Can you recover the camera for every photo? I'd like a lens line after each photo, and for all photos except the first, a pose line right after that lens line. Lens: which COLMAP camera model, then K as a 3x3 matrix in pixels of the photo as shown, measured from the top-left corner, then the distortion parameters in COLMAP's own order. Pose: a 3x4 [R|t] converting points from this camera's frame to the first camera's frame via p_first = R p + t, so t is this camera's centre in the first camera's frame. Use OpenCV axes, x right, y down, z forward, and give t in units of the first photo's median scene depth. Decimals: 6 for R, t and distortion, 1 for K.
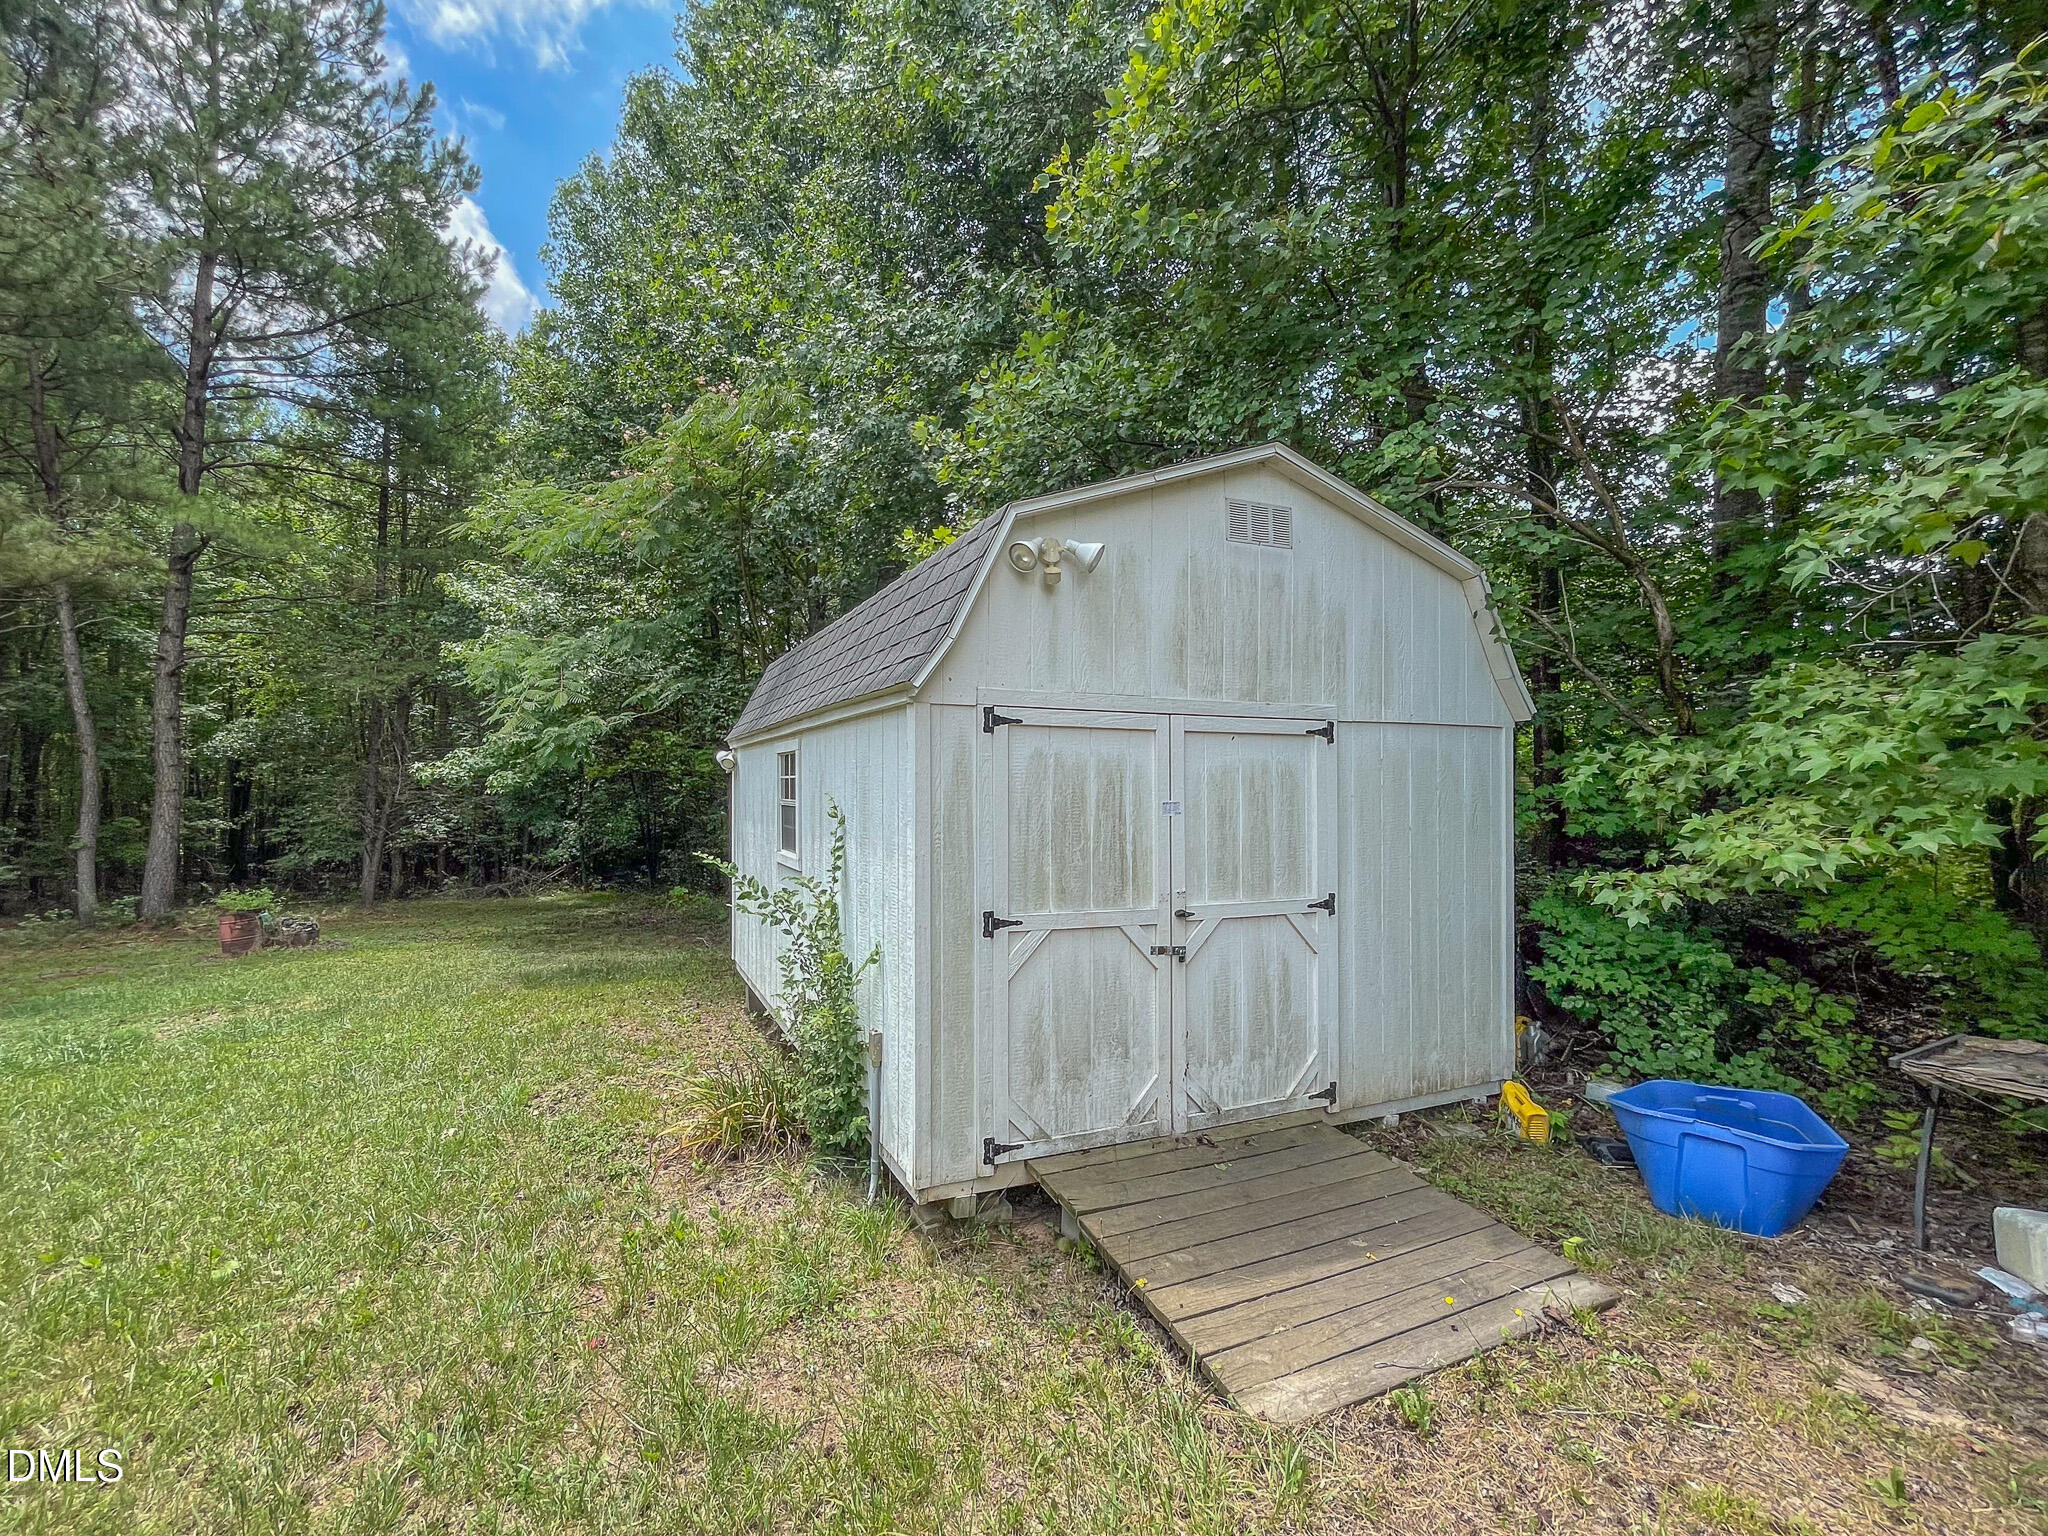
lens RADIAL K [[837.9, 0, 1010.6], [0, 837.9, 773.0], [0, 0, 1]] dist [-0.002594, -0.000065]
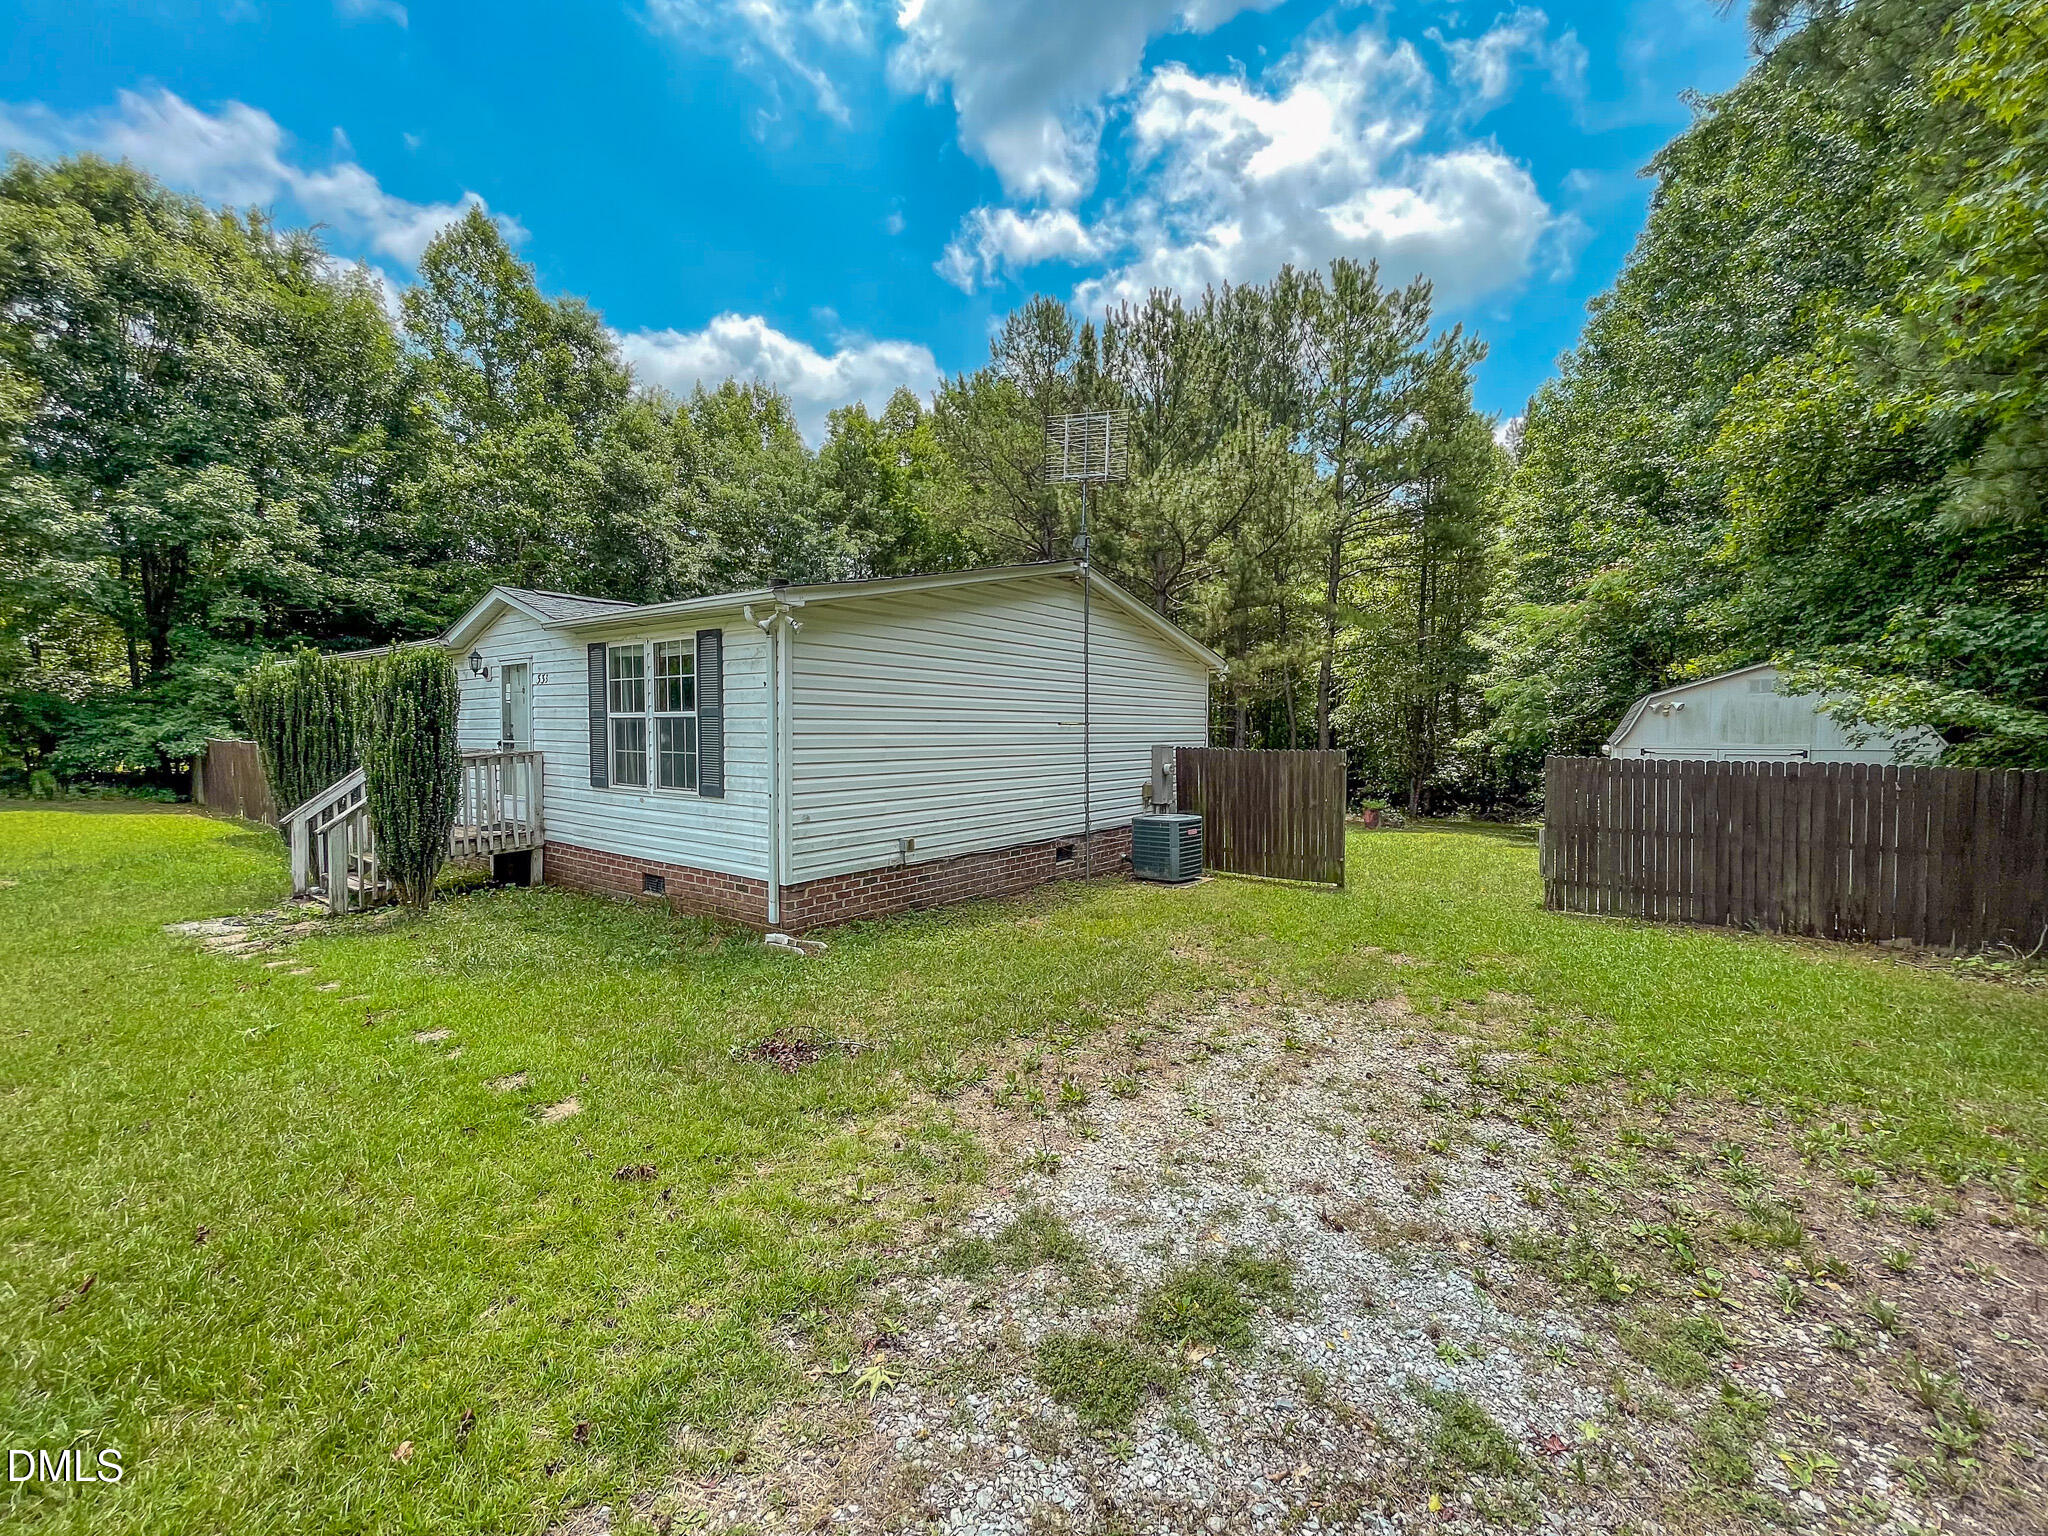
lens RADIAL K [[827.8, 0, 1010.4], [0, 827.8, 756.2], [0, 0, 1]] dist [-0.003661, 0.000826]
pose [[0.490119, 0.032435, -0.871052, 0.402368], [-0.001241, 0.999332, 0.036513, -0.036922], [0.871654, -0.016814, 0.489833, -0.743300]]
